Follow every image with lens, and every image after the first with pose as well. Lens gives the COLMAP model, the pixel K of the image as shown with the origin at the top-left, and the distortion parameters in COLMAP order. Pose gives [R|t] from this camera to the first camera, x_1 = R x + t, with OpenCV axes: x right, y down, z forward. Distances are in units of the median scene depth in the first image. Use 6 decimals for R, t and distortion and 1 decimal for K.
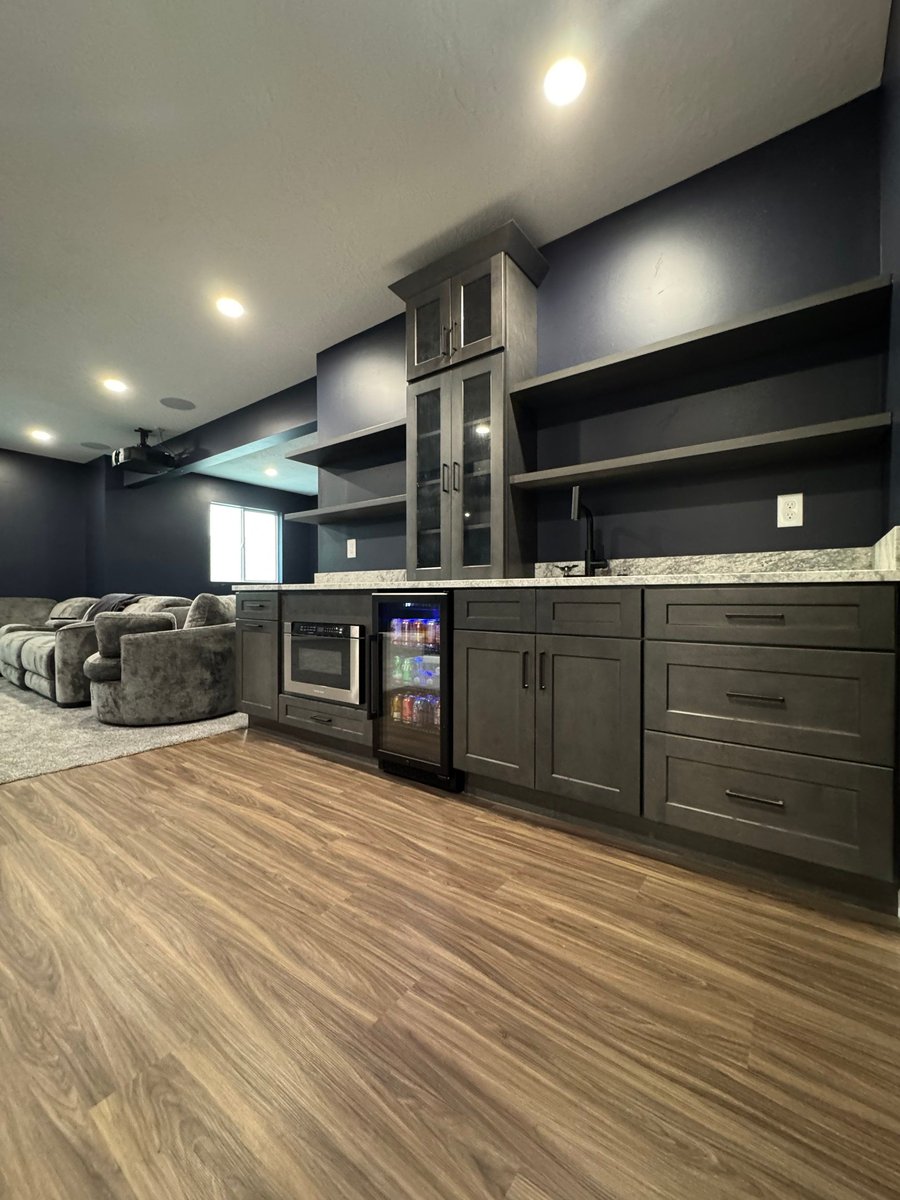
lens RADIAL K [[481.5, 0, 450.0], [0, 481.5, 600.0], [0, 0, 1]] dist [-0.001898, -0.000288]
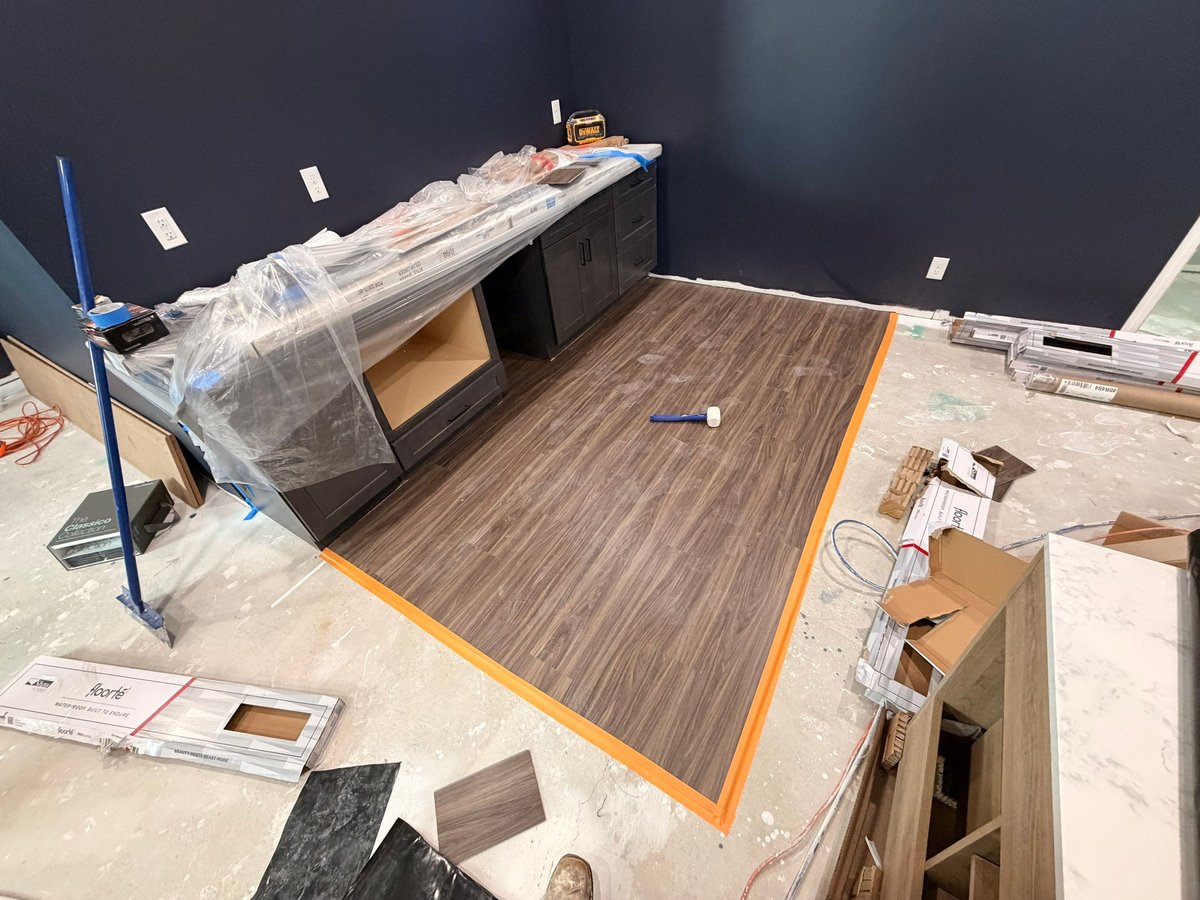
lens RADIAL K [[481.5, 0, 600.0], [0, 481.5, 450.0], [0, 0, 1]] dist [-0.001898, -0.000288]
pose [[-0.086166, -0.661384, 0.745082, -1.214740], [0.087334, 0.739970, 0.666946, -0.358820], [-0.992446, 0.122539, -0.005999, 0.845977]]
